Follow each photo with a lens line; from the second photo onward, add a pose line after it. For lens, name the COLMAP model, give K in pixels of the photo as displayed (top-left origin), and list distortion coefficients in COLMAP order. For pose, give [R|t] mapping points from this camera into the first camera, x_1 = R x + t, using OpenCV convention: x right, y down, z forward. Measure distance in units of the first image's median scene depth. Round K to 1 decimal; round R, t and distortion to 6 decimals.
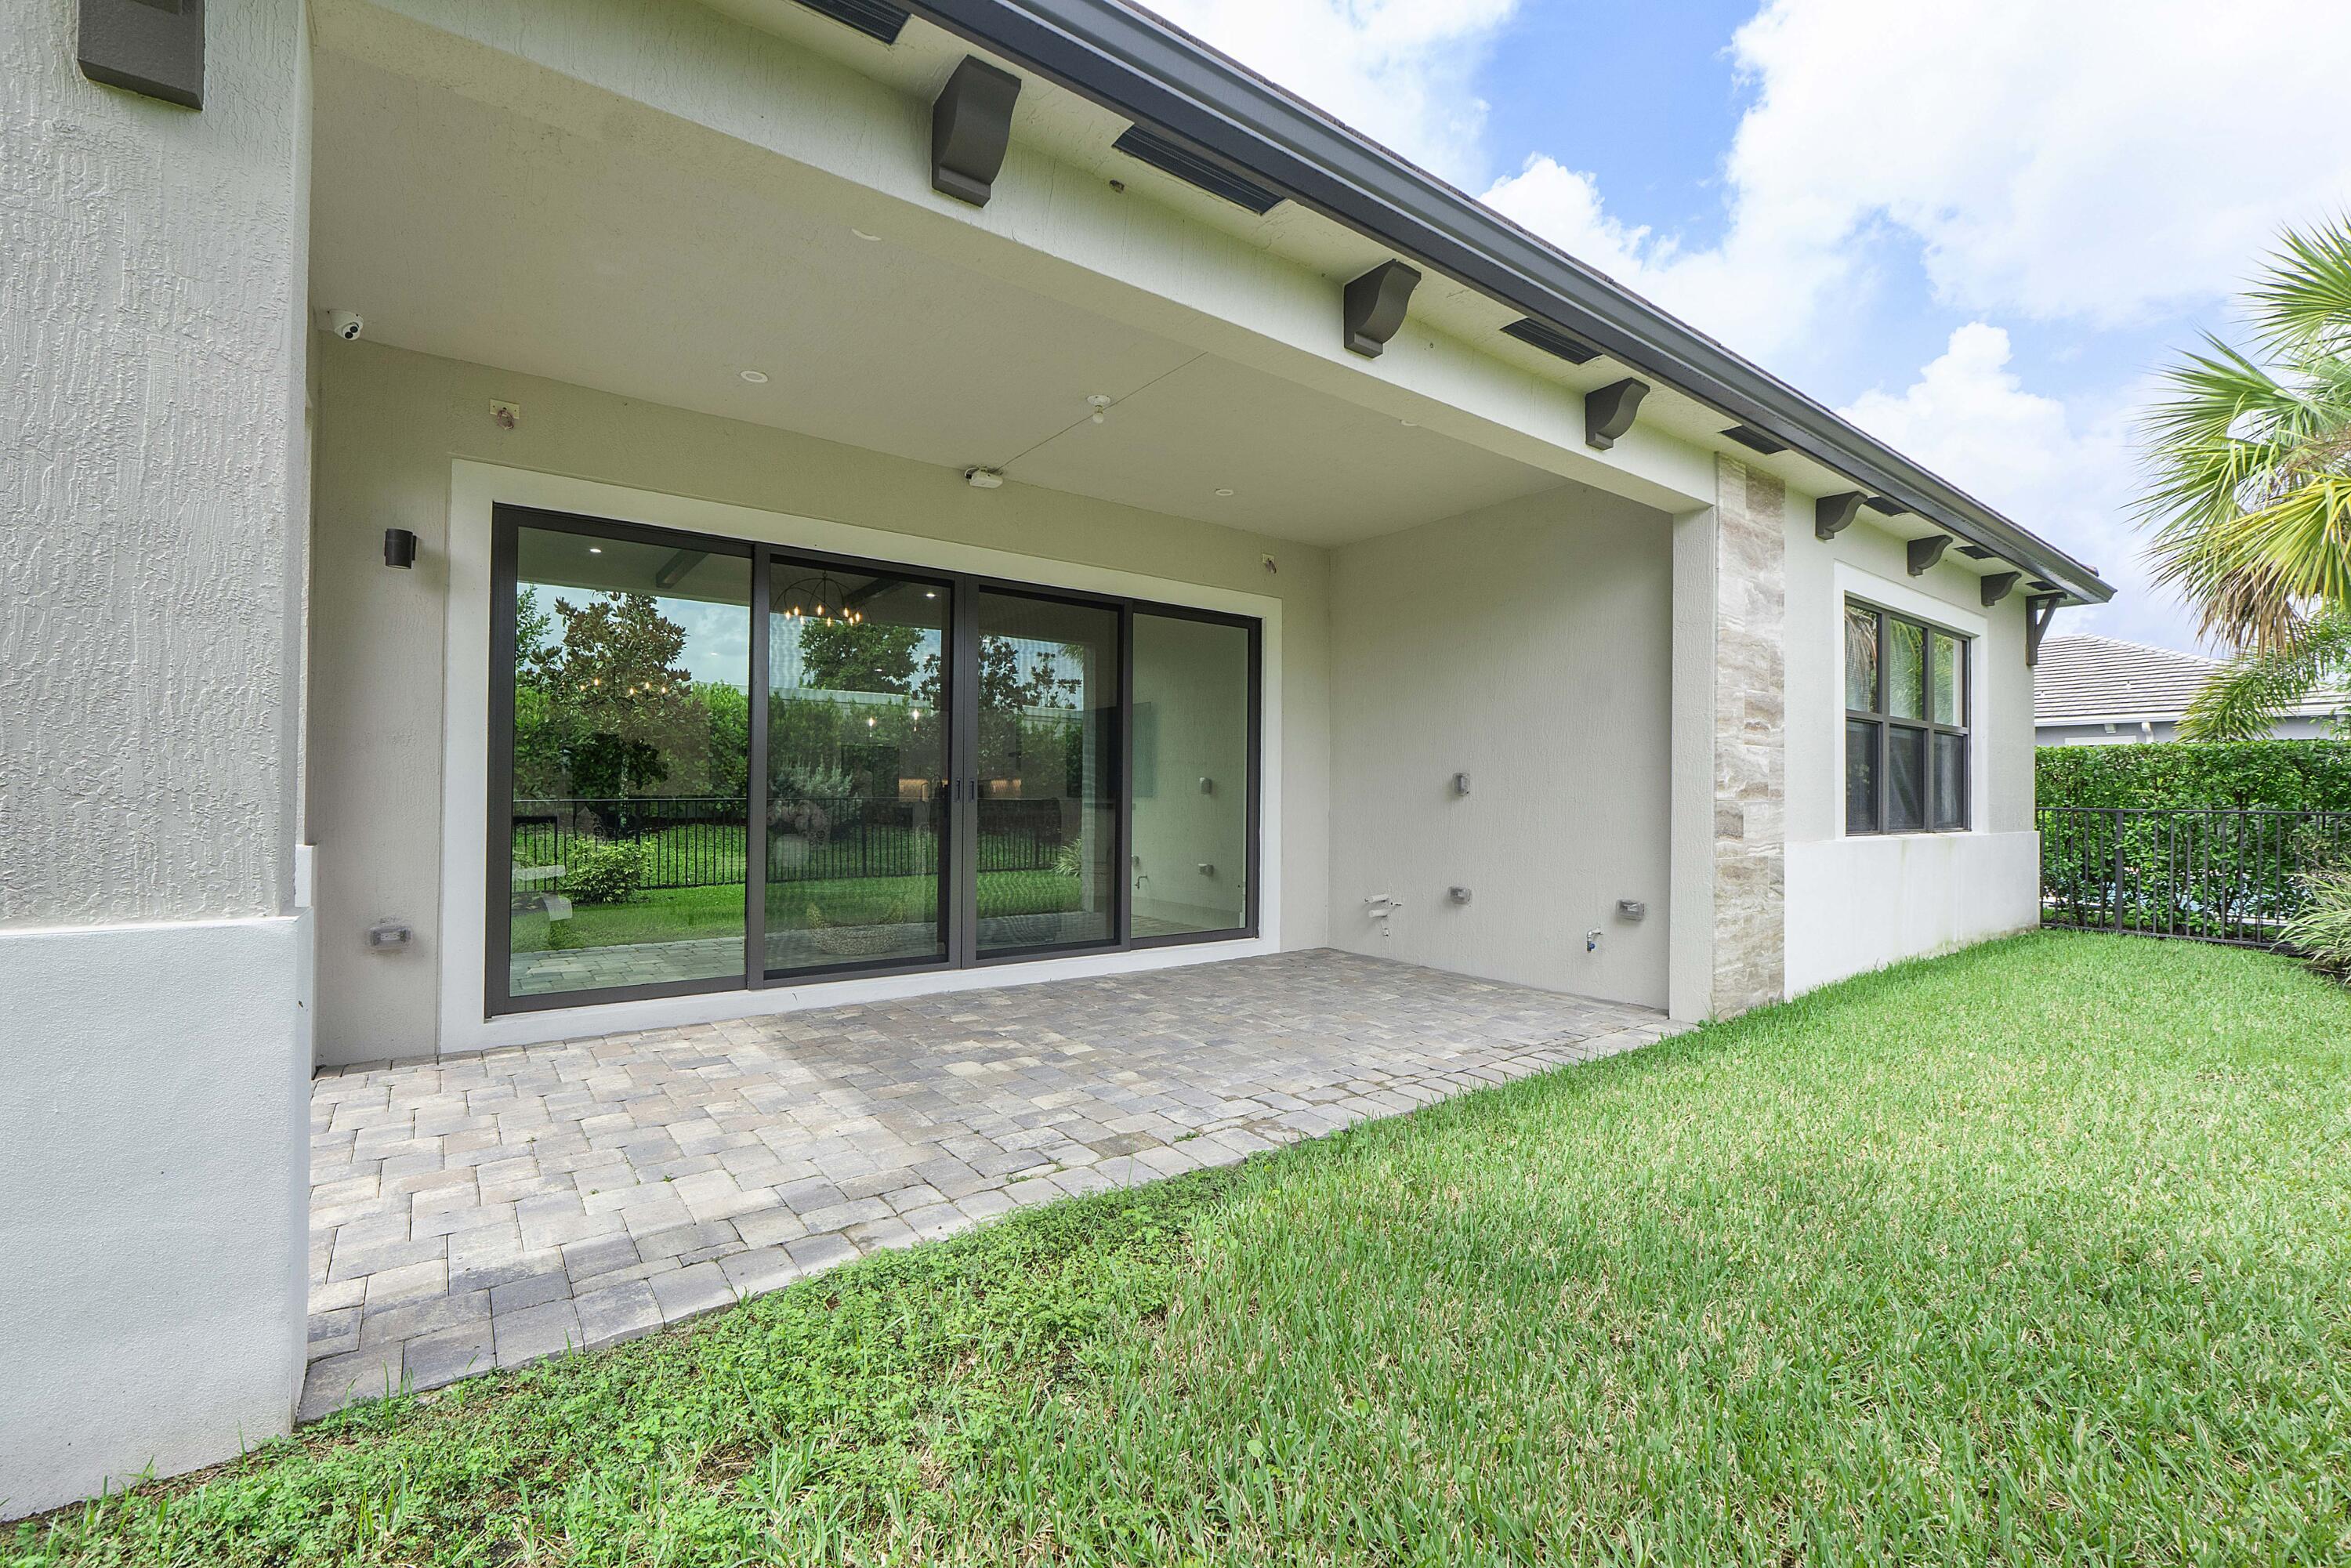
lens RADIAL K [[988.6, 0, 1178.8], [0, 988.6, 788.1], [0, 0, 1]] dist [-0.006125, -0.000145]
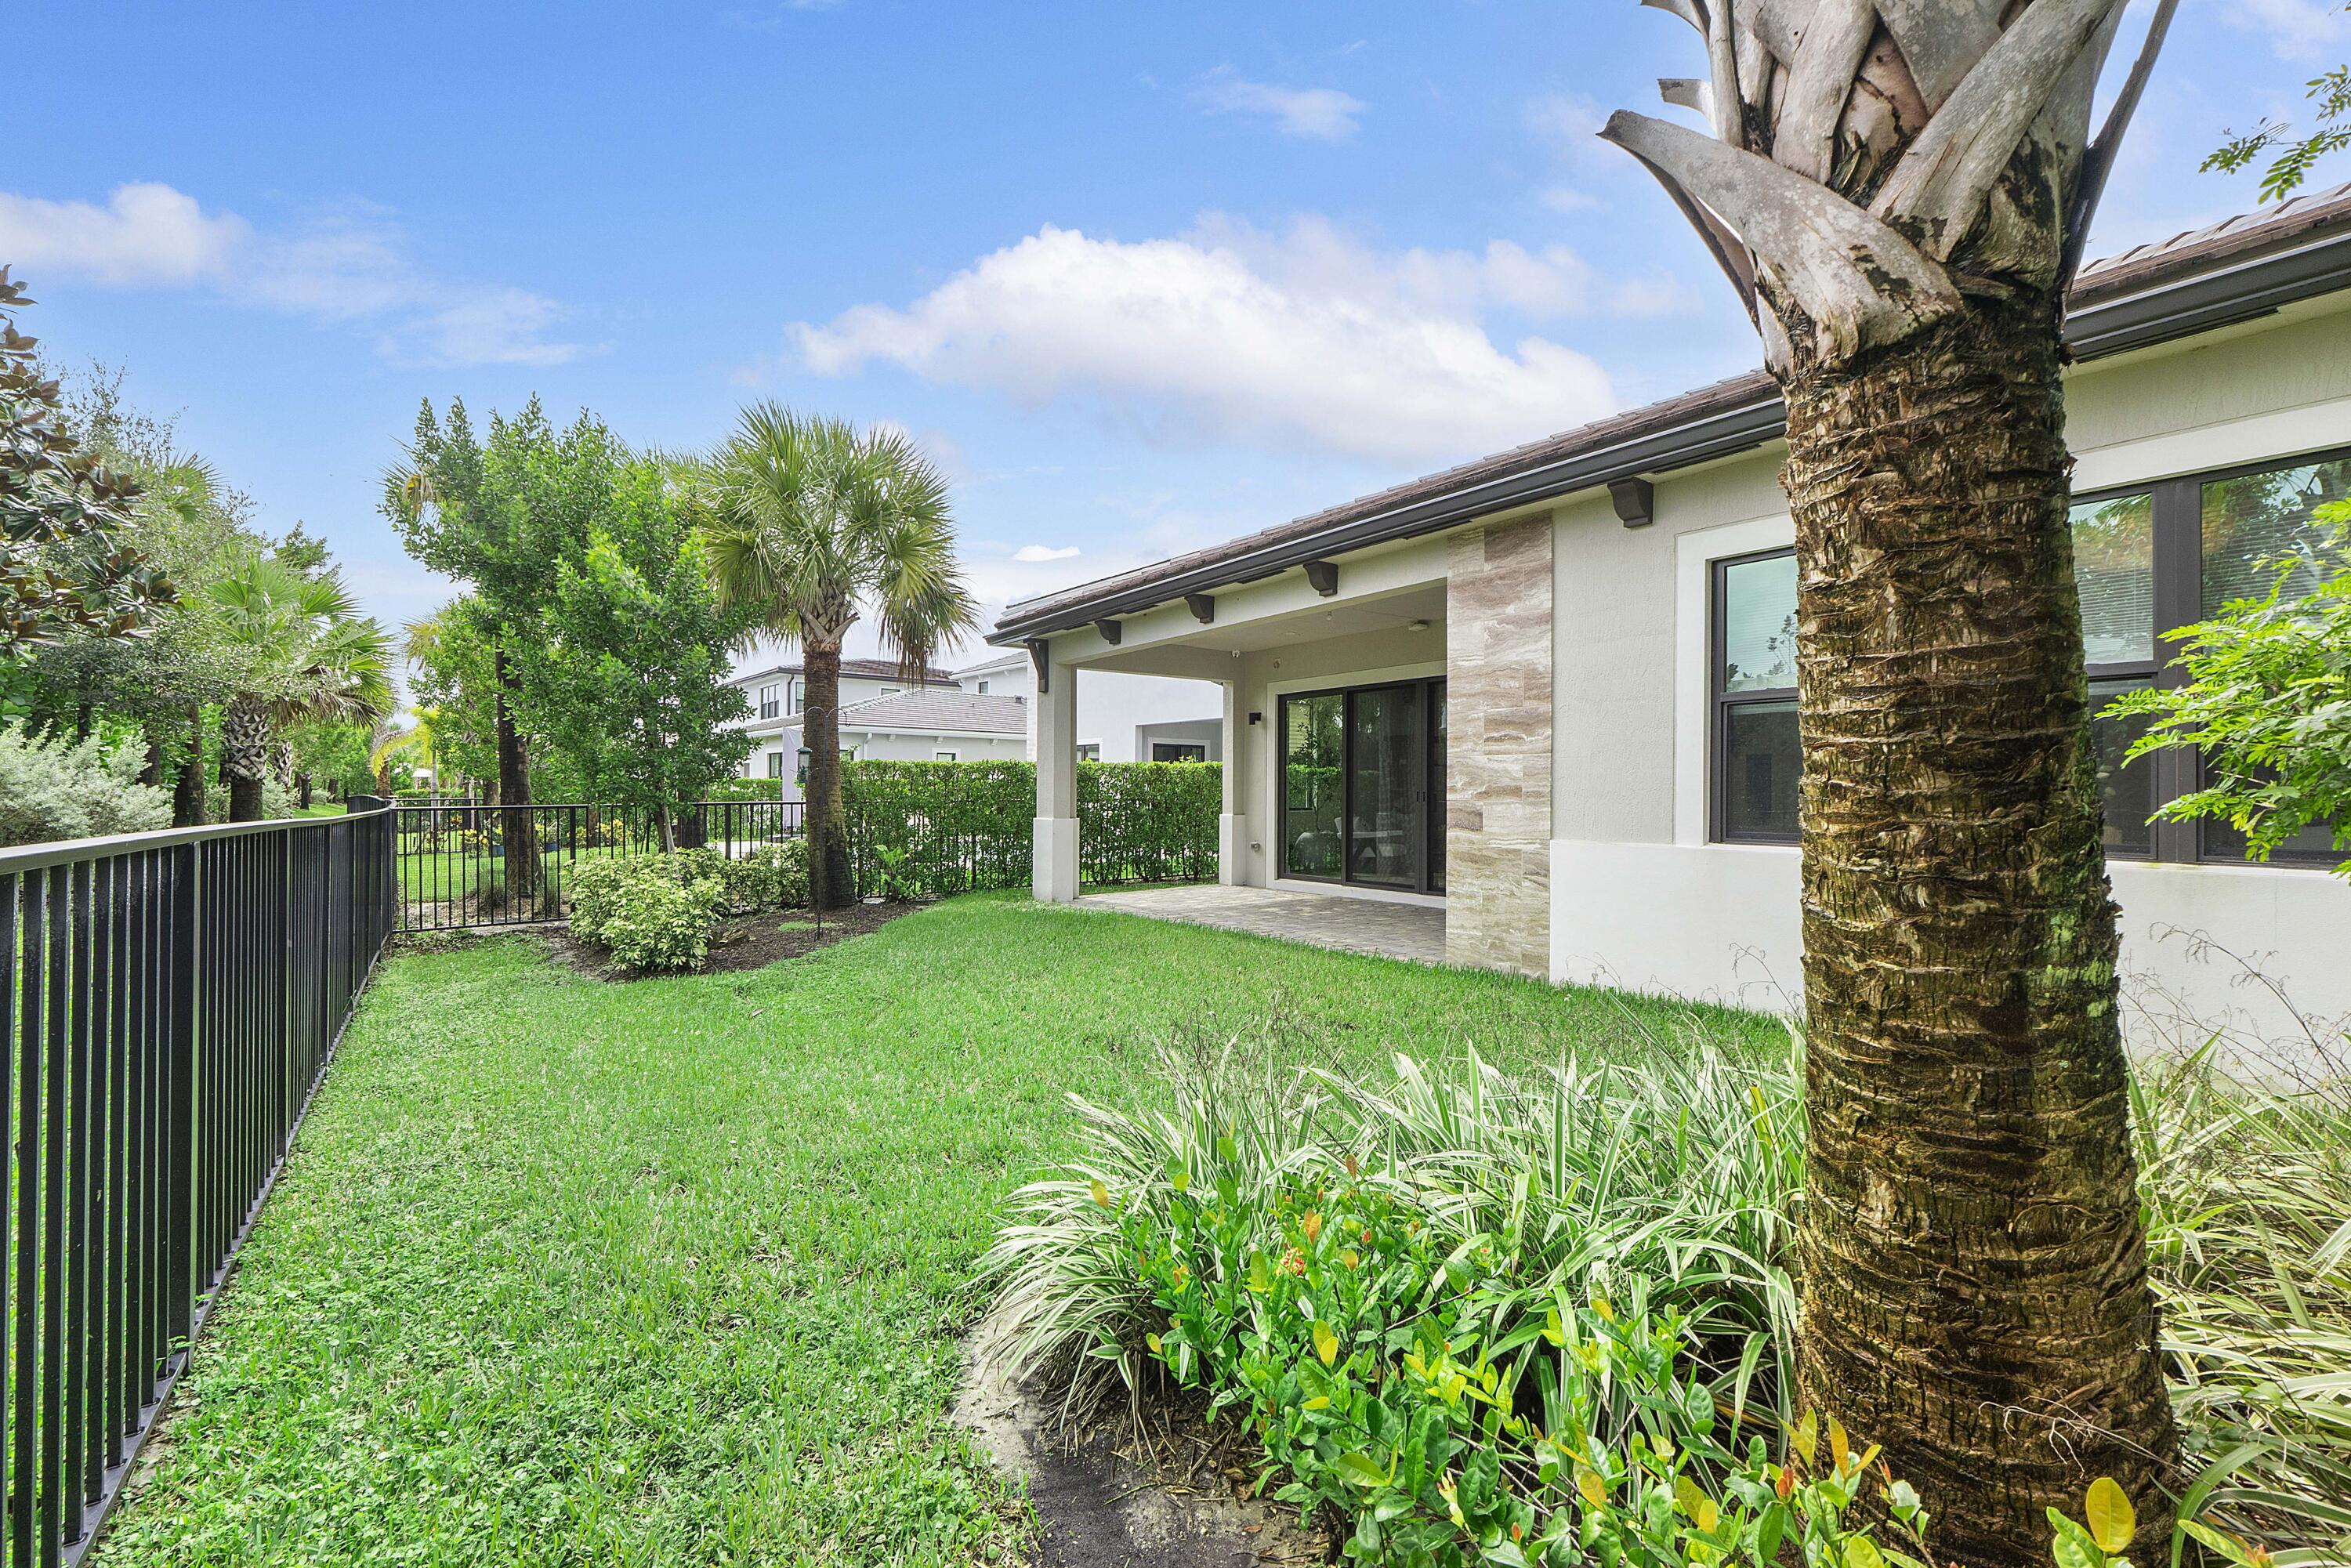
lens RADIAL K [[986.8, 0, 1178.0], [0, 986.8, 783.0], [0, 0, 1]] dist [-0.003342, -0.000163]
pose [[-0.004472, -0.020176, -0.999786, 1.403164], [0.002621, 0.999793, -0.020188, 0.011071], [0.999987, -0.002711, -0.004418, 0.486142]]
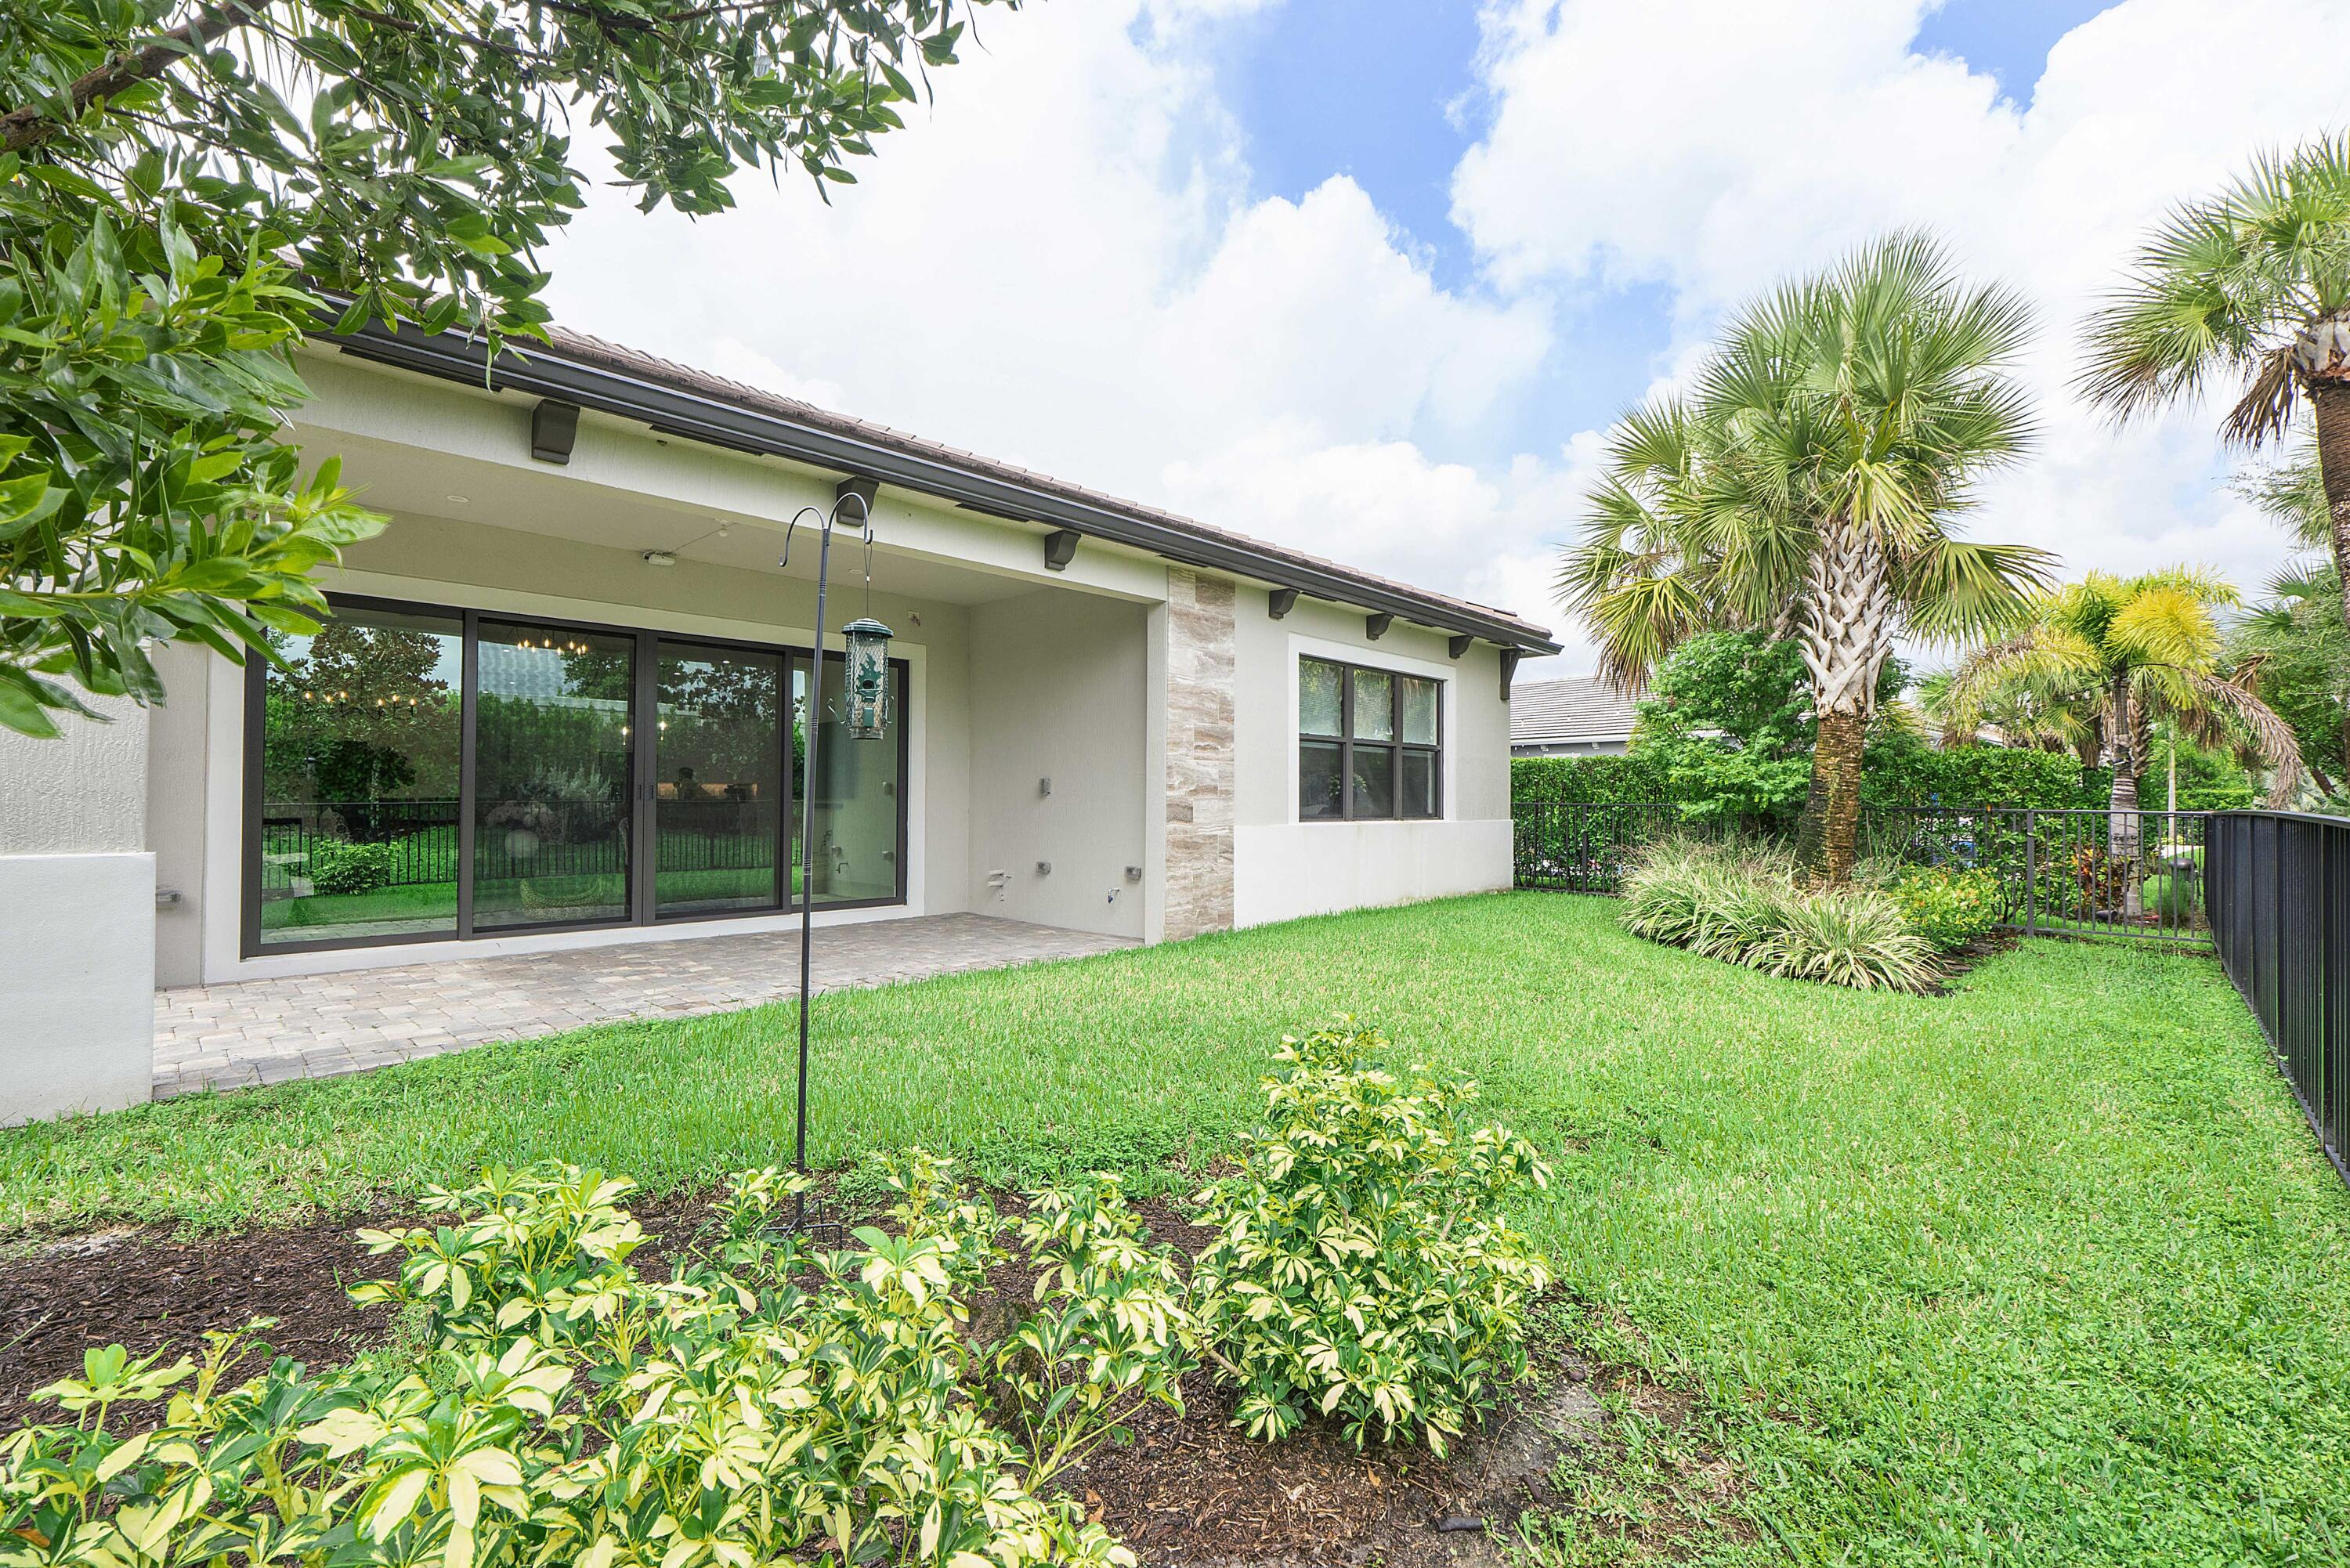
lens RADIAL K [[988.2, 0, 1178.3], [0, 988.2, 788.0], [0, 0, 1]] dist [-0.006125, -0.000145]
pose [[0.986584, -0.002256, 0.163239, 0.237184], [0.002747, 0.999992, -0.002786, 0.002147], [-0.163231, 0.003197, 0.986583, -0.370169]]
